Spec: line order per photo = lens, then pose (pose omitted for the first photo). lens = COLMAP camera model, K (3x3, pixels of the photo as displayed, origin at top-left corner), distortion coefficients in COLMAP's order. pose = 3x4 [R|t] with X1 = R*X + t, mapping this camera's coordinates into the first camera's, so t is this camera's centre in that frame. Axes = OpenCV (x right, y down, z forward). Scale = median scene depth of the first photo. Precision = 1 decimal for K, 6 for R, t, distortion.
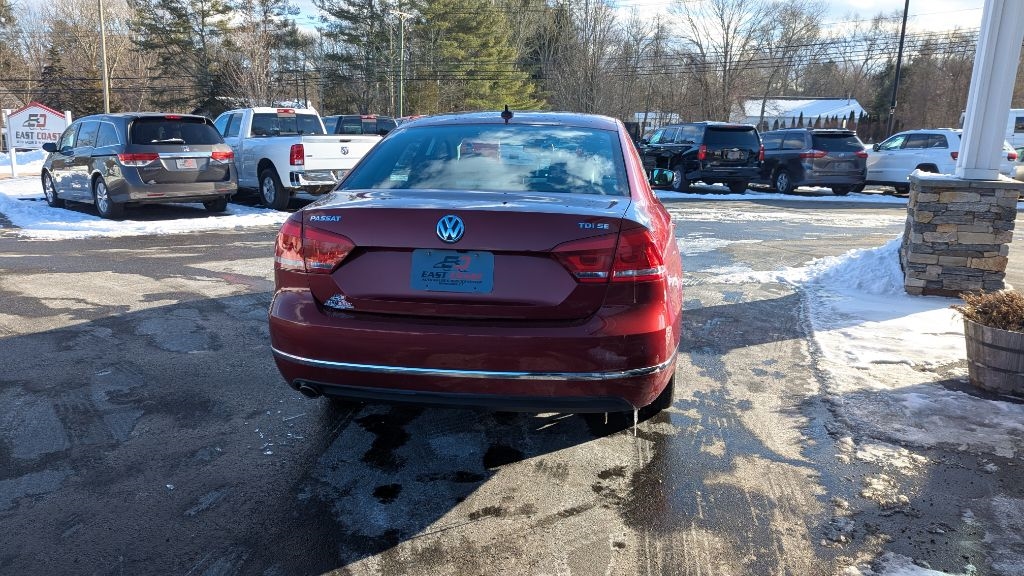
lens RADIAL K [[727.0, 0, 509.5], [0, 727.0, 292.5], [0, 0, 1]] dist [0.062831, -0.057757]
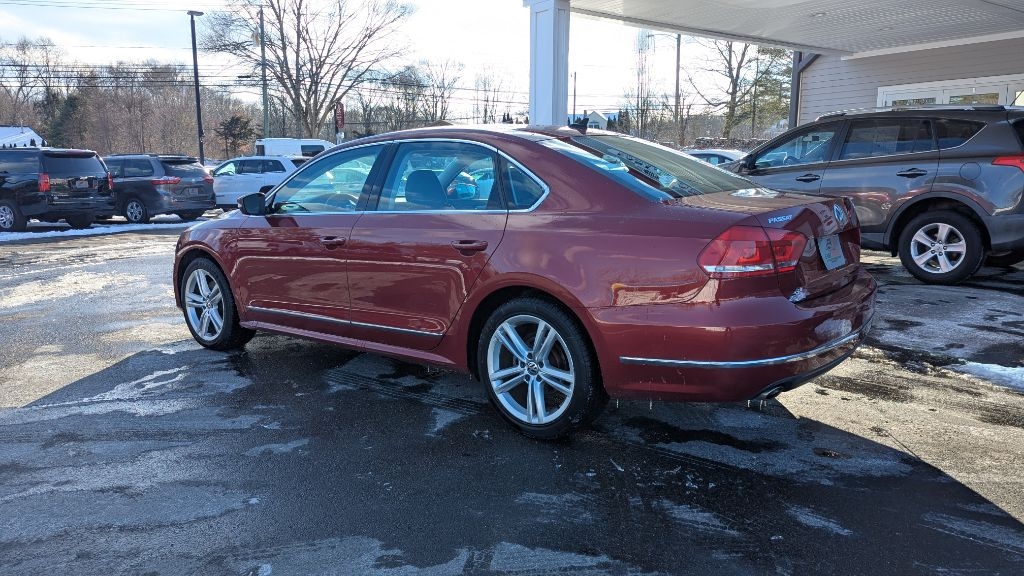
lens RADIAL K [[727.0, 0, 514.8], [0, 727.0, 280.6], [0, 0, 1]] dist [0.062831, -0.057757]
pose [[0.513076, -0.153729, 0.844464, -0.303112], [0.199548, 0.978238, 0.056841, -0.033894], [-0.834826, 0.139347, 0.532587, 0.173648]]
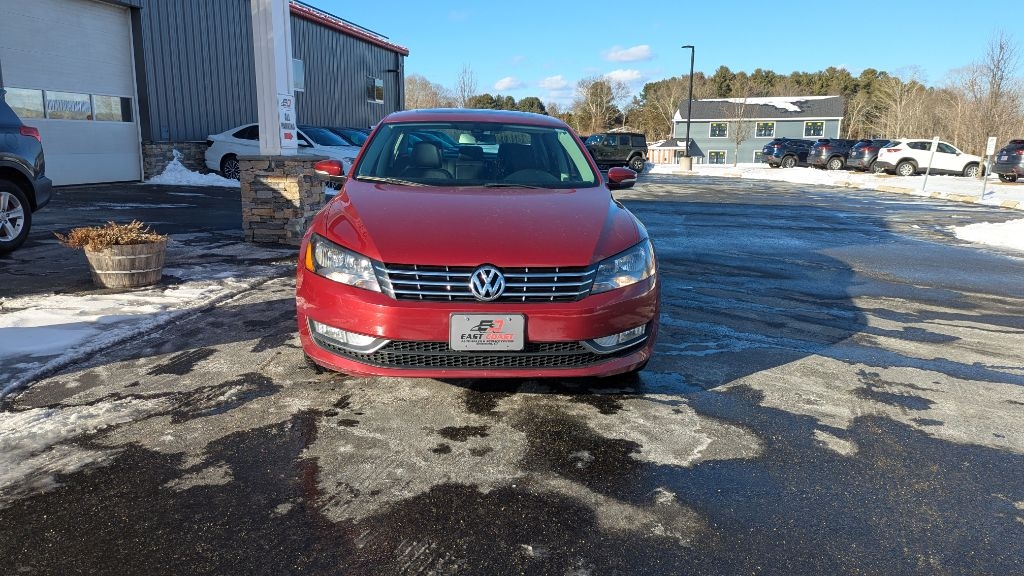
lens RADIAL K [[727.0, 0, 508.6], [0, 727.0, 289.1], [0, 0, 1]] dist [0.062831, -0.057757]
pose [[-0.975448, 0.012169, -0.219893, 0.086687], [-0.077336, 0.915957, 0.393755, -0.168613], [0.206204, 0.401093, -0.892527, 0.824386]]
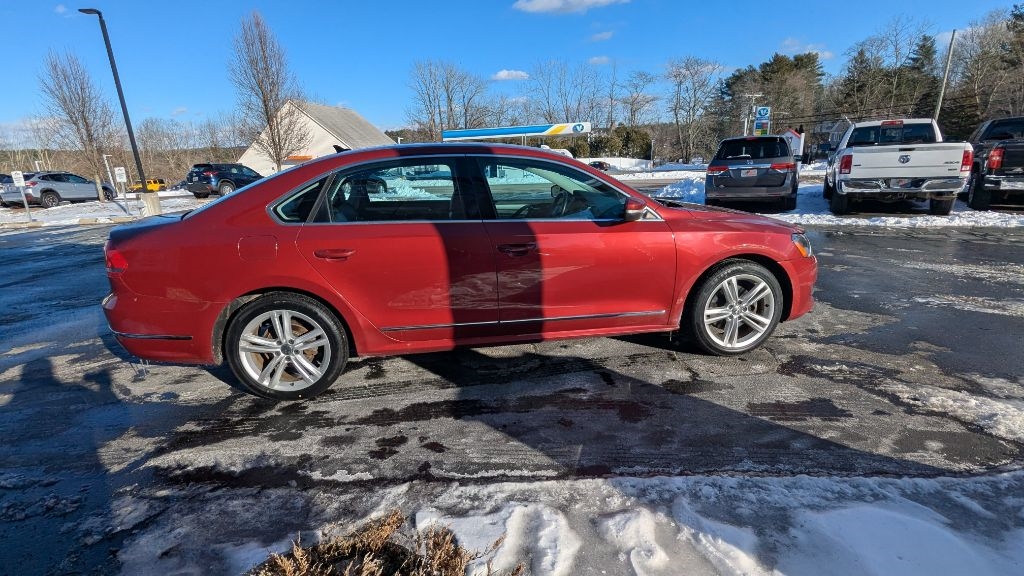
lens RADIAL K [[481.2, 0, 513.3], [0, 481.2, 286.9], [0, 0, 1]] dist [-0.003175, 0.002109]
pose [[0.291373, 0.226903, -0.929310, 0.301813], [-0.158016, 0.969533, 0.187180, -0.068403], [0.943468, 0.092306, 0.318350, 0.324655]]
